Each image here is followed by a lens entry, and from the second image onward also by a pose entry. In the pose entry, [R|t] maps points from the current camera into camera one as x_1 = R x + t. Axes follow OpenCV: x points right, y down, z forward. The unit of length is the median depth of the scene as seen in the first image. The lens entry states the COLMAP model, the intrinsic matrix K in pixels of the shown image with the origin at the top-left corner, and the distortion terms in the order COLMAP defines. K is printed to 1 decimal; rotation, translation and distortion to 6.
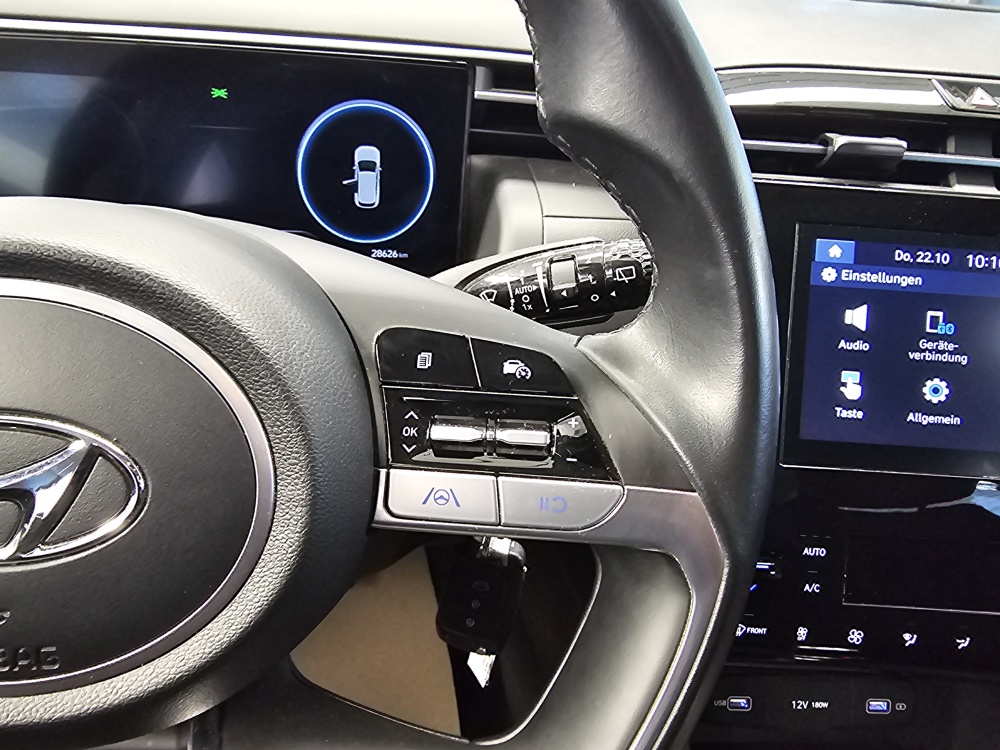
lens RADIAL K [[690.4, 0, 444.4], [0, 690.4, 375.1], [0, 0, 1]] dist [-0.004044, -0.001608]
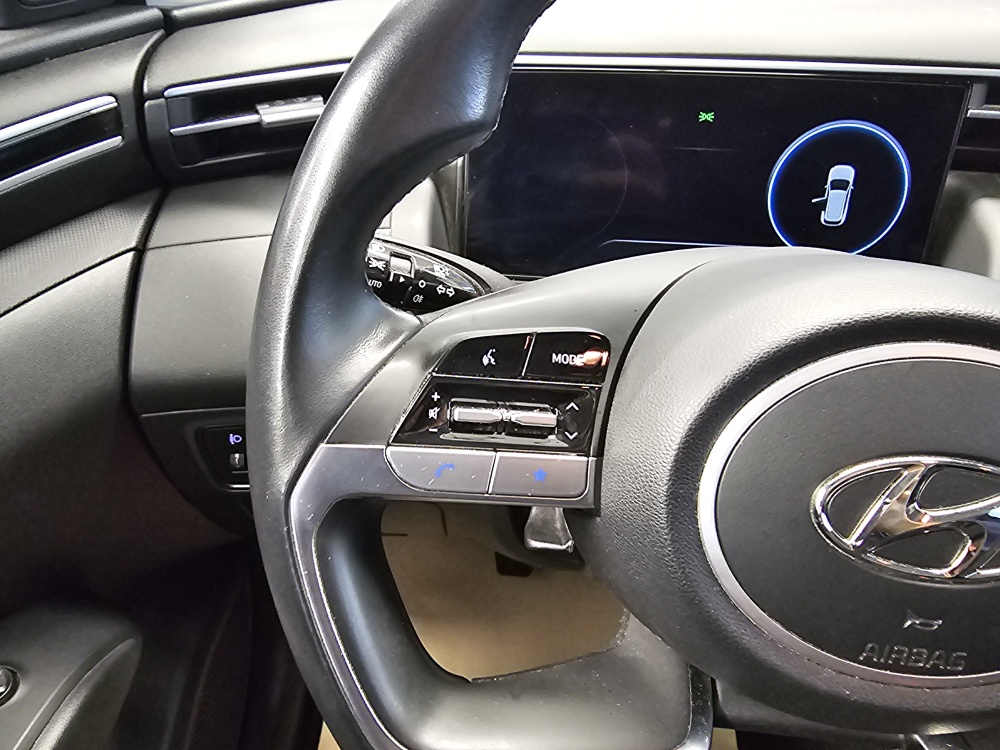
lens RADIAL K [[691.9, 0, 433.2], [0, 691.9, 369.8], [0, 0, 1]] dist [-0.000323, 0.000935]
pose [[0.975841, 0.060921, -0.209816, -0.534310], [-0.055137, 0.997923, 0.033311, -0.036847], [0.211410, -0.020937, 0.977173, -0.146583]]
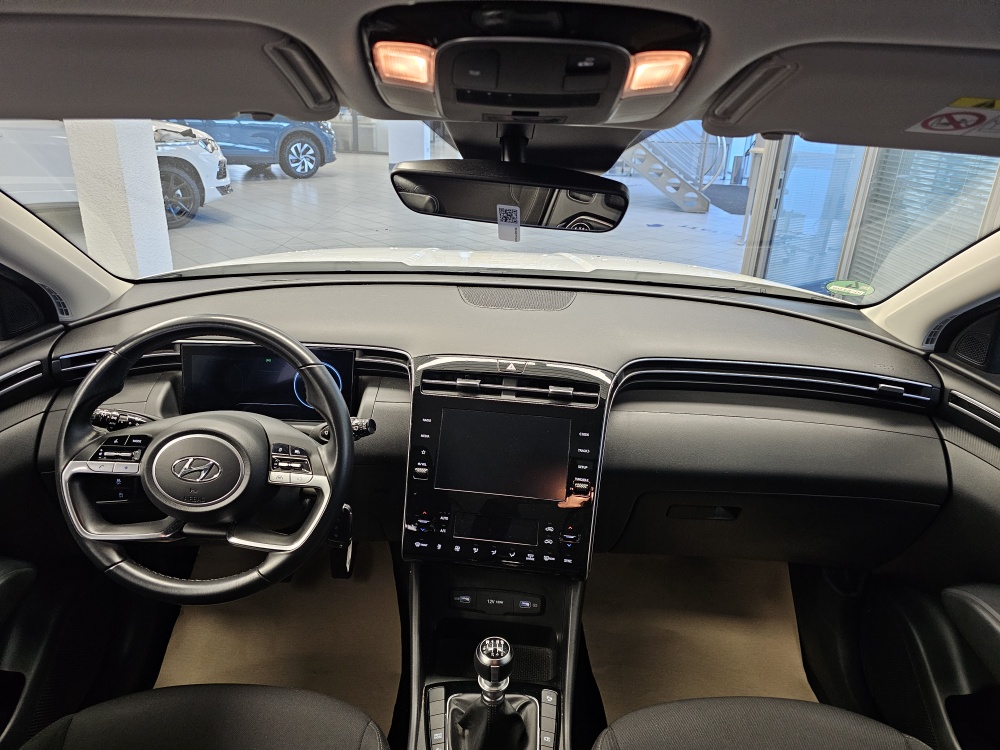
lens RADIAL K [[685.9, 0, 503.5], [0, 685.9, 364.0], [0, 0, 1]] dist [0.063716, -0.071784]
pose [[0.994070, 0.007114, -0.108509, 1.104406], [-0.024305, 0.987149, -0.157941, 0.060954], [0.105991, 0.159641, 0.981469, -1.997164]]
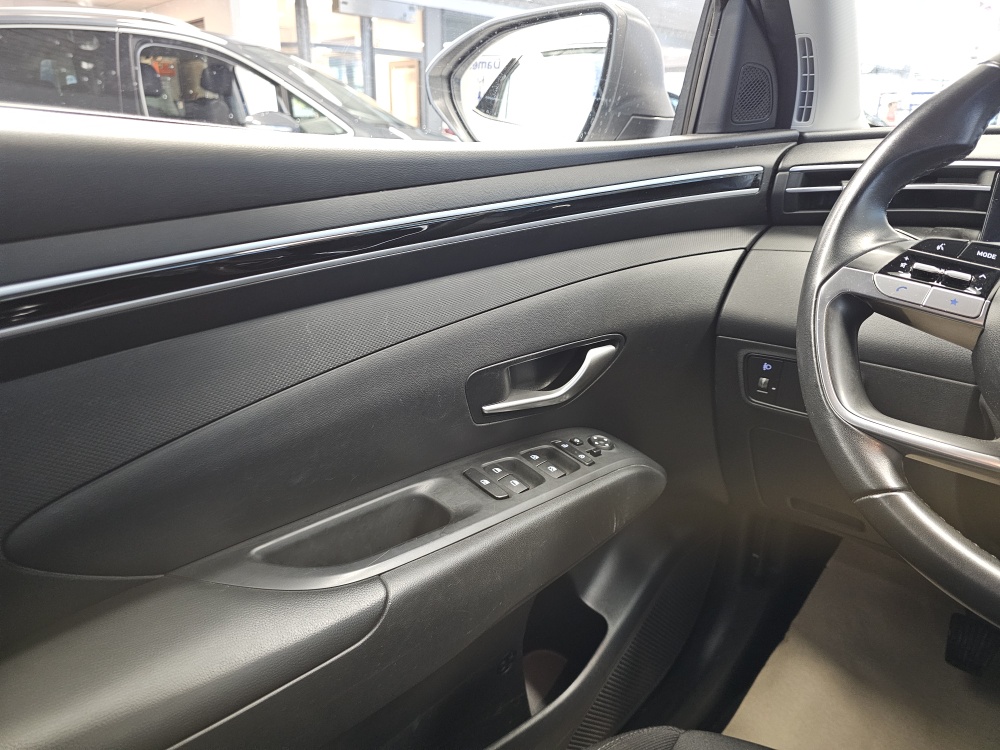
lens RADIAL K [[685.9, 0, 503.5], [0, 685.9, 364.0], [0, 0, 1]] dist [0.063716, -0.071784]
pose [[0.637702, 0.199203, -0.744080, -0.147245], [-0.374267, 0.924421, -0.073276, 0.542928], [0.673246, 0.325213, 0.664060, -0.833420]]
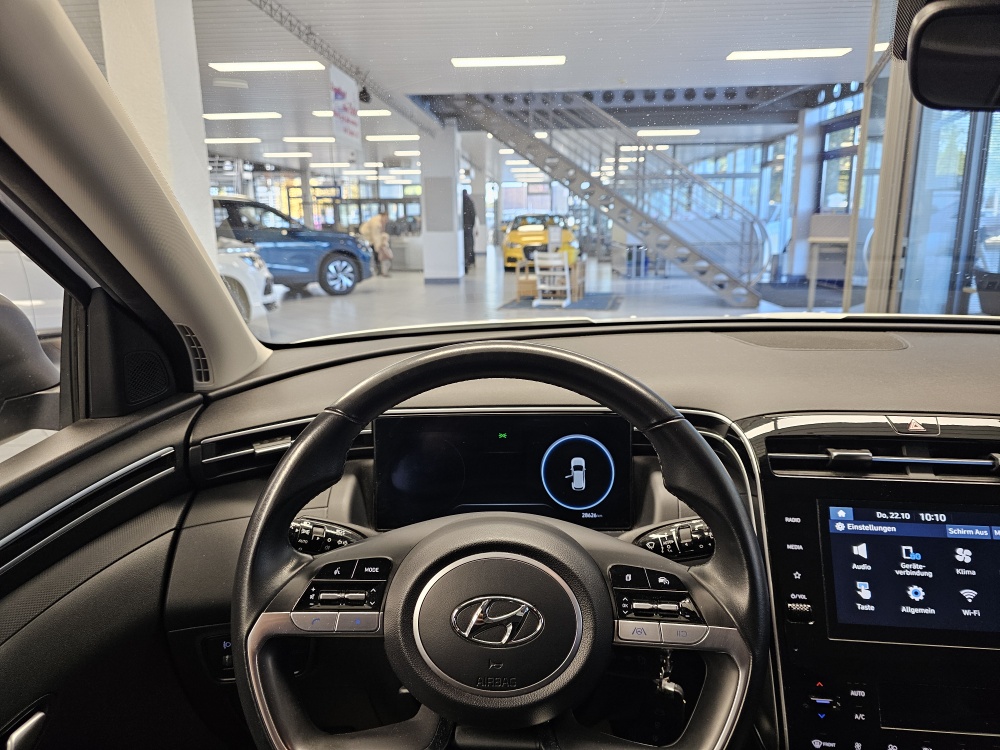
lens RADIAL K [[685.9, 0, 503.5], [0, 685.9, 364.0], [0, 0, 1]] dist [0.063716, -0.071784]
pose [[0.989713, -0.054831, -0.132145, -0.058234], [0.010131, 0.948187, -0.317552, 0.021232], [0.142710, 0.312946, 0.938988, -0.989892]]
